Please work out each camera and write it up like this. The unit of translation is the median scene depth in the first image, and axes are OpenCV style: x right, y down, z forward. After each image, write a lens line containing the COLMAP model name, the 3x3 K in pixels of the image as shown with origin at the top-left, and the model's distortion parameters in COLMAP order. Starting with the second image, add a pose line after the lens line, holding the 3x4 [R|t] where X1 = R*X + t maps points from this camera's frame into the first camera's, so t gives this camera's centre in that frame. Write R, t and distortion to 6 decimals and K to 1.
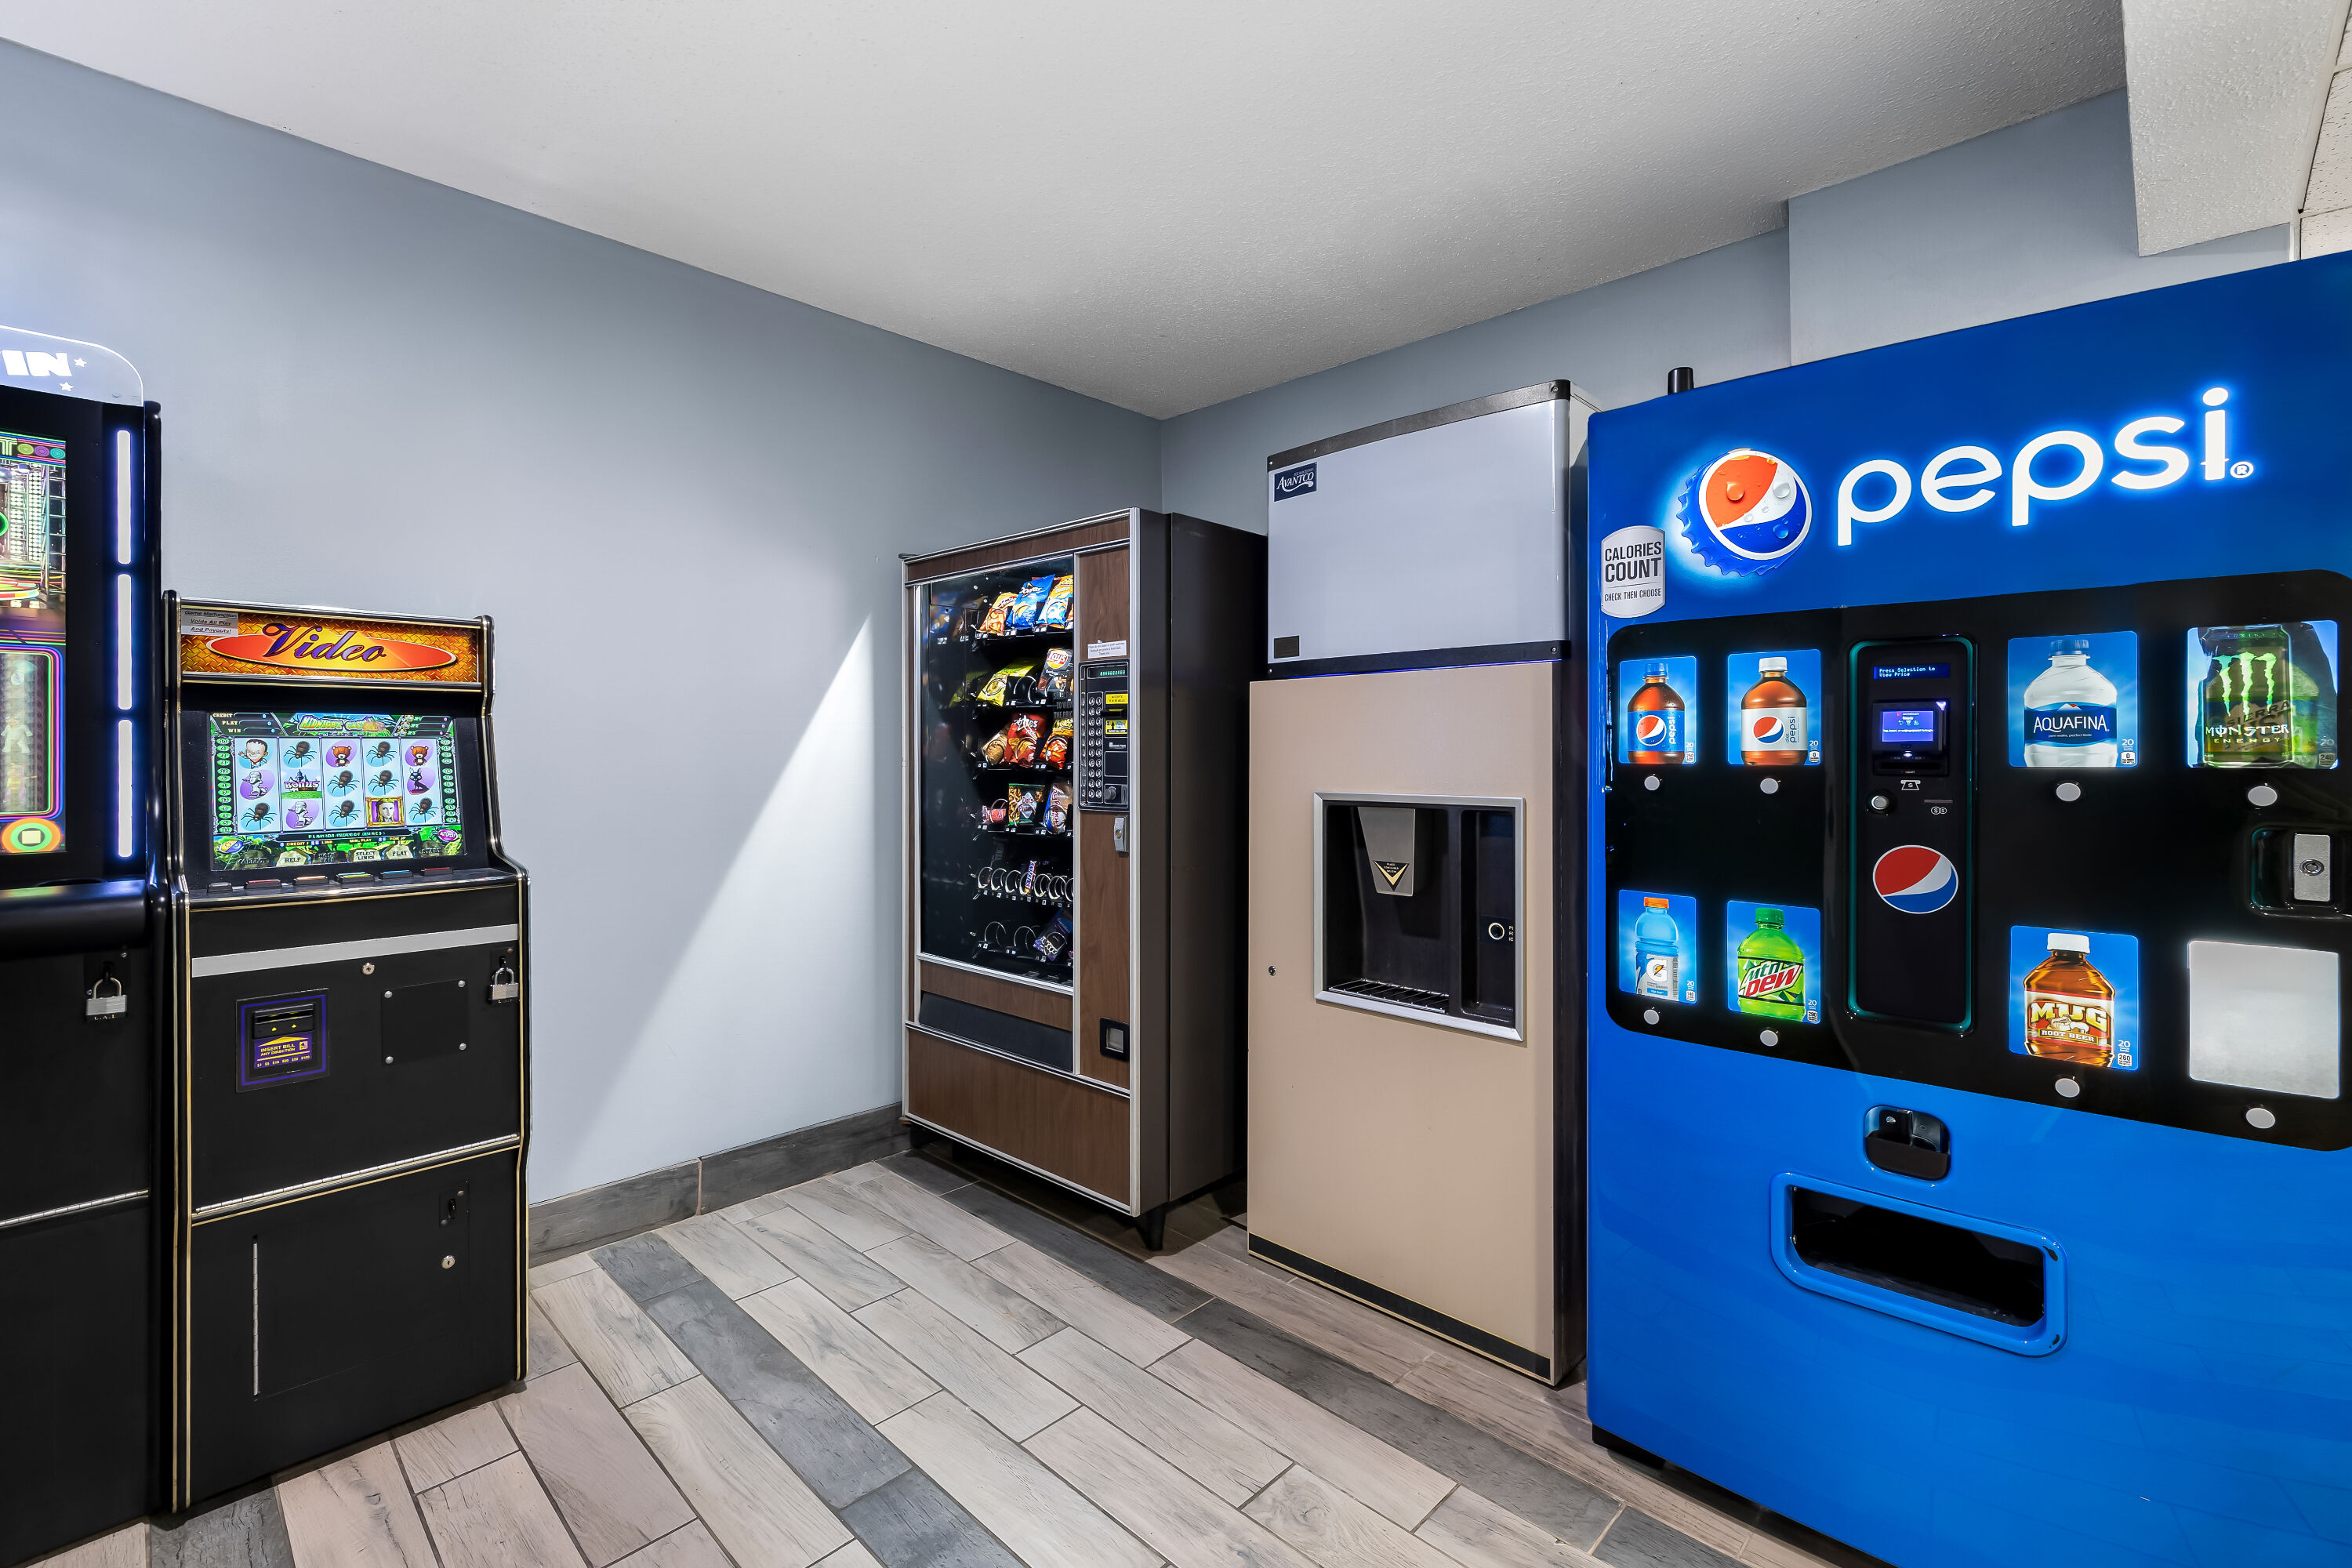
lens RADIAL K [[1014.0, 0, 1175.0], [0, 1014.0, 767.5], [0, 0, 1]] dist [0.001203, 0.000863]
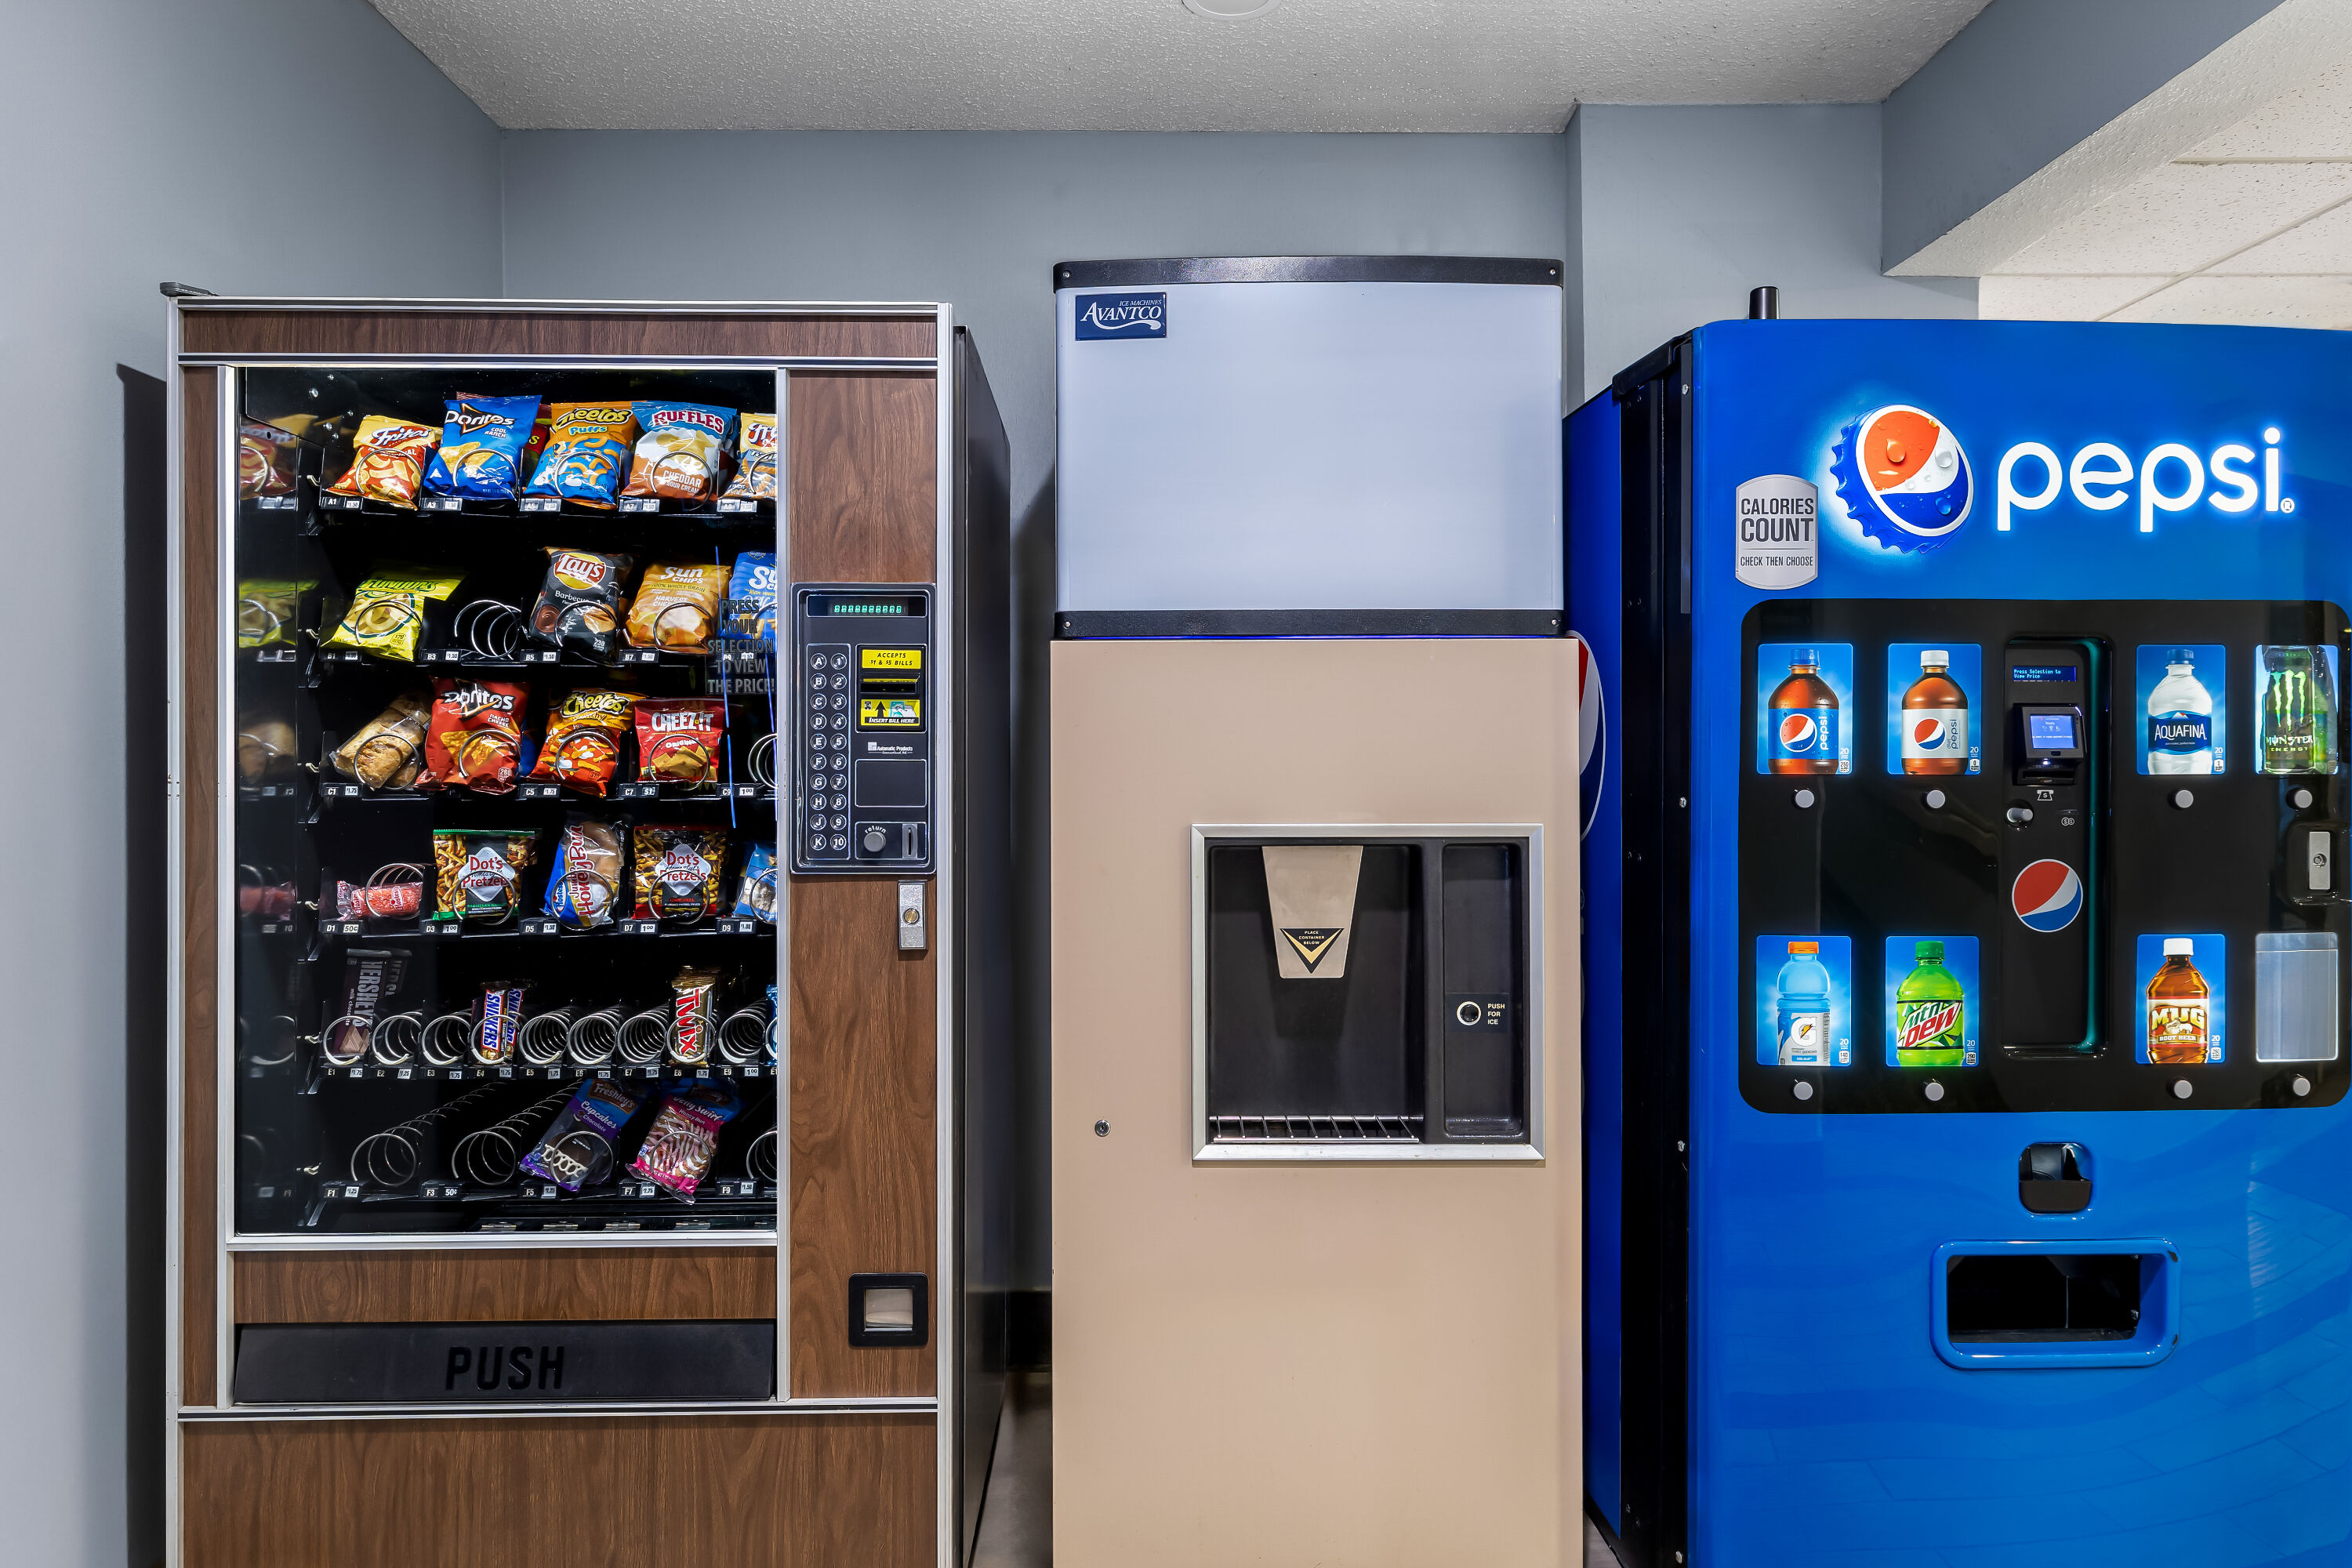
lens RADIAL K [[1480.0, 0, 1168.9], [0, 1480.0, 777.7], [0, 0, 1]] dist [-0.004436, -0.003068]
pose [[0.721881, -0.007296, 0.691979, -0.678563], [0.011481, 0.999933, -0.001434, -0.005198], [-0.691922, 0.008980, 0.721917, 0.489245]]
